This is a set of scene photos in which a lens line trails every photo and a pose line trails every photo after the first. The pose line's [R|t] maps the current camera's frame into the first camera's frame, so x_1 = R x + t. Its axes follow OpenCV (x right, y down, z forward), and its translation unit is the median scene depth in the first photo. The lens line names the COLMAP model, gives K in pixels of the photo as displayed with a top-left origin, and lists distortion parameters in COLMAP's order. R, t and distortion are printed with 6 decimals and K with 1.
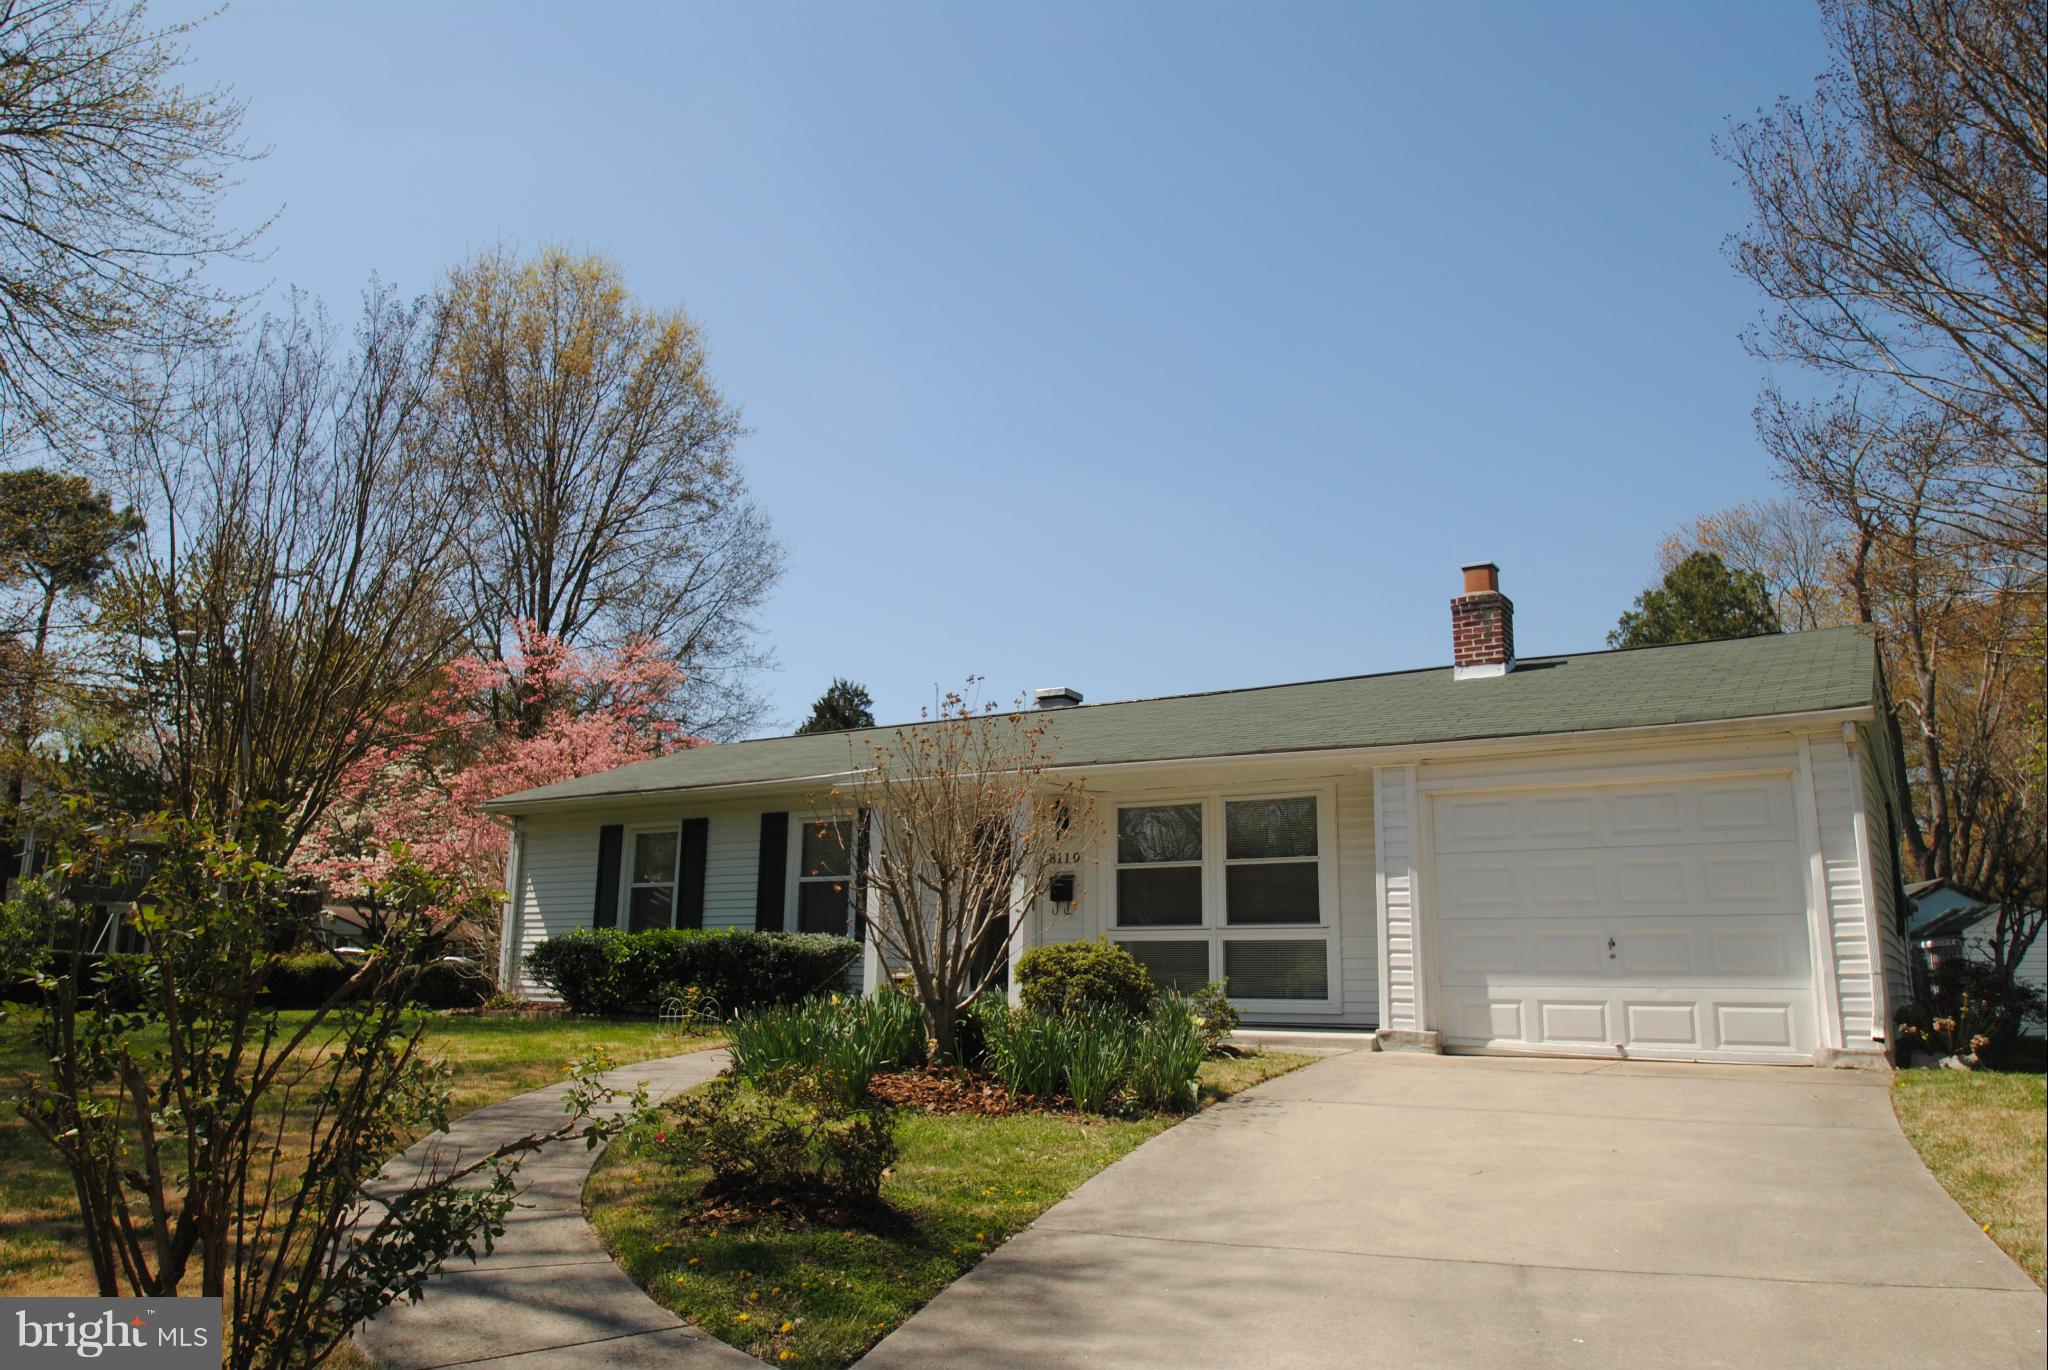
lens RADIAL K [[1453.4, 0, 1017.9], [0, 1453.4, 678.9], [0, 0, 1]] dist [-0.036652, 0.001286]
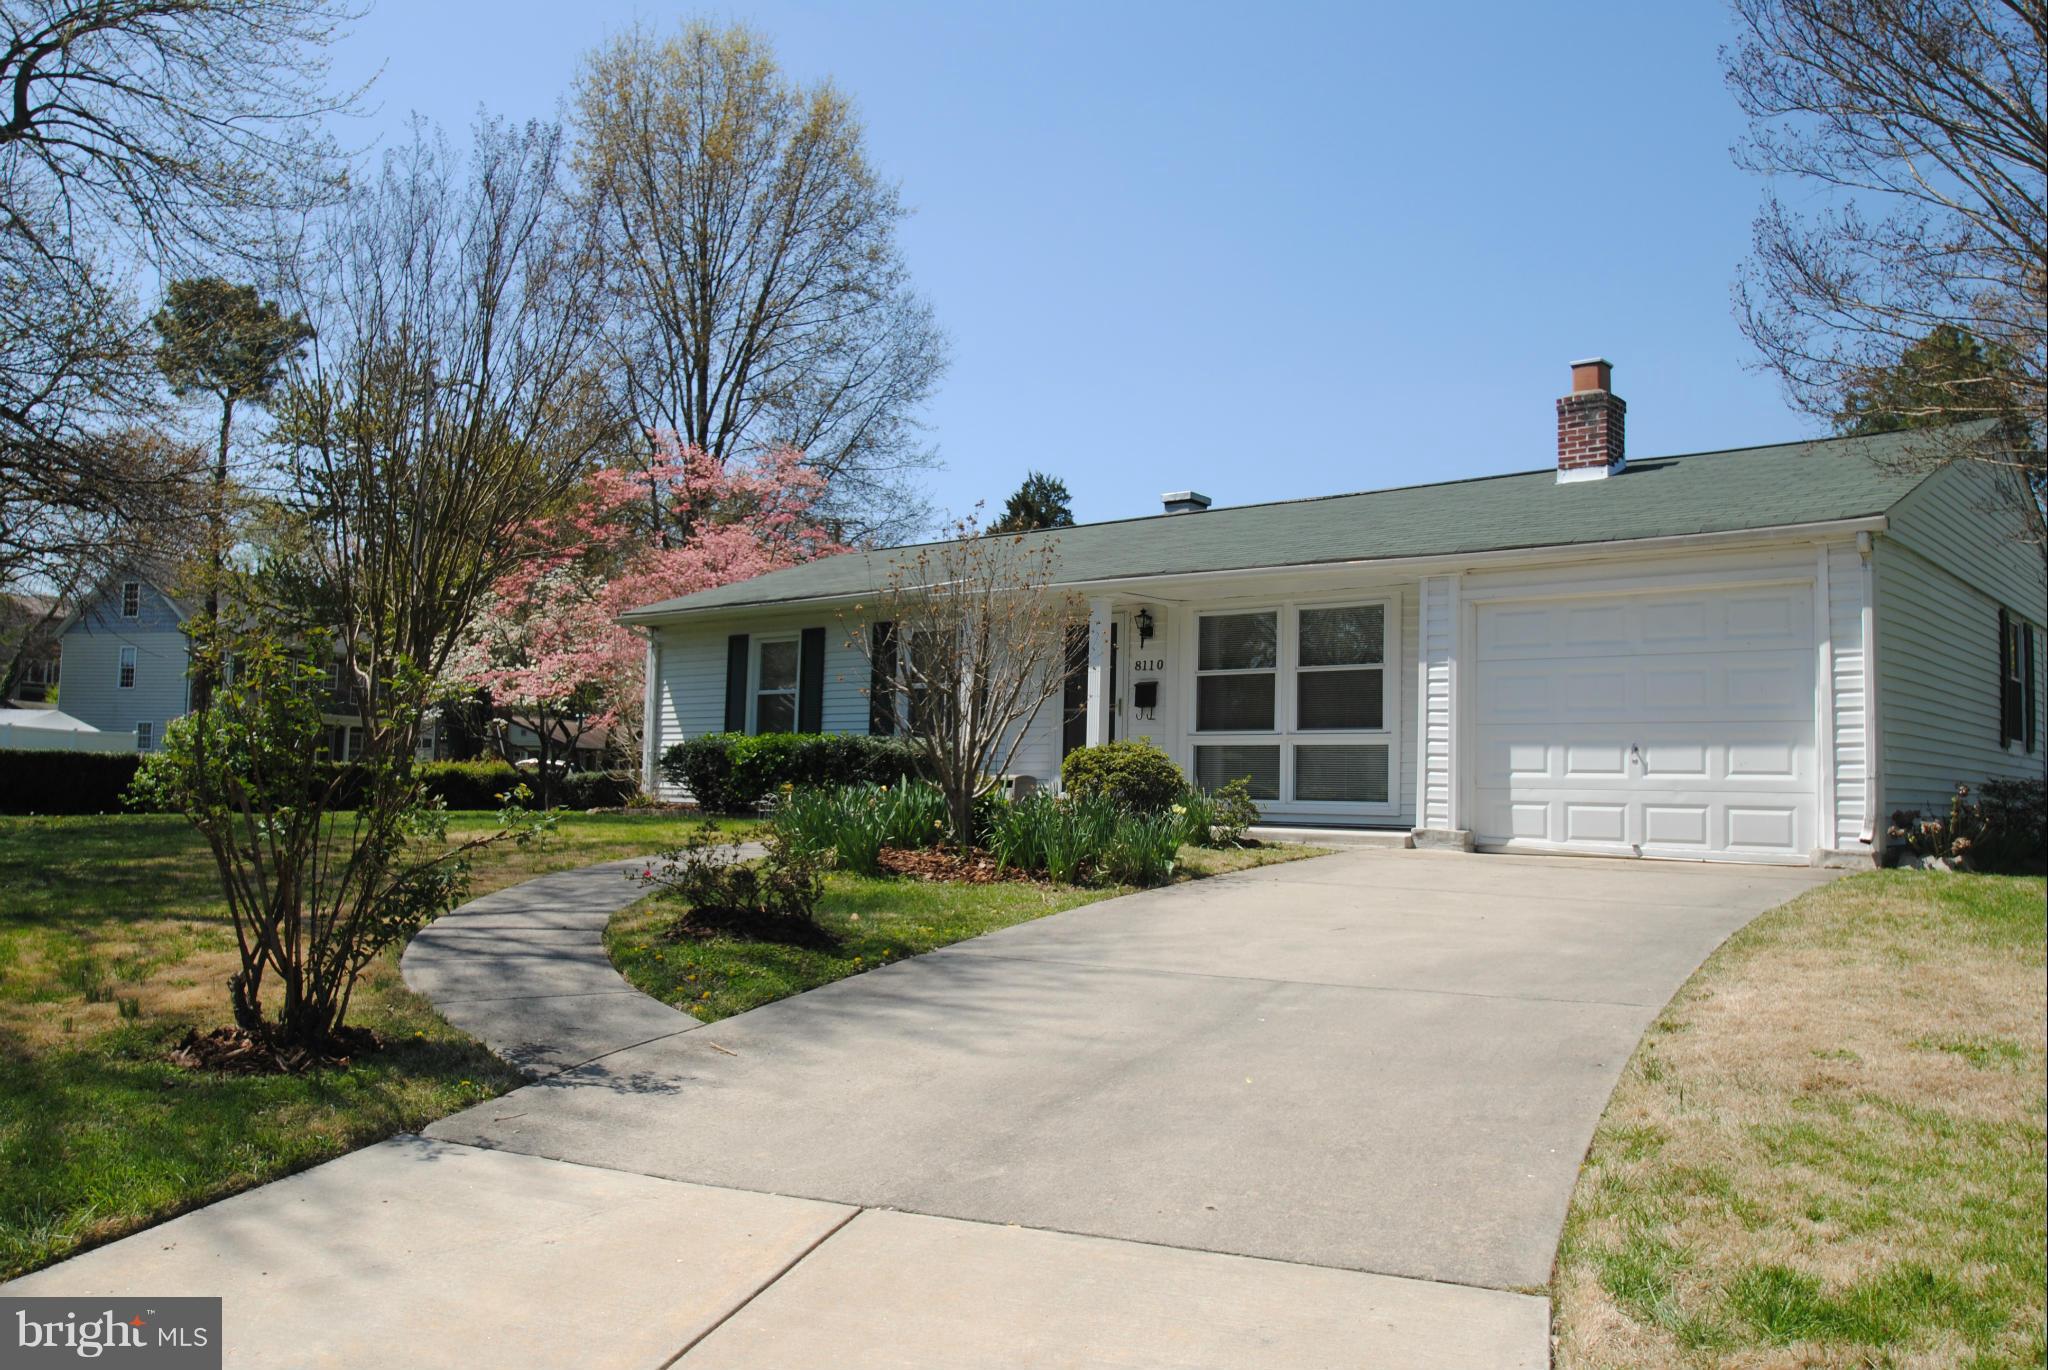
lens RADIAL K [[1622.4, 0, 1024.0], [0, 1622.4, 685.0], [0, 0, 1]] dist [-0.047885, 0.001110]
pose [[0.989567, 0.000851, -0.144072, 0.093295], [0.018394, 0.991053, 0.132195, -0.013384], [0.142895, -0.133466, 0.980698, -0.115781]]
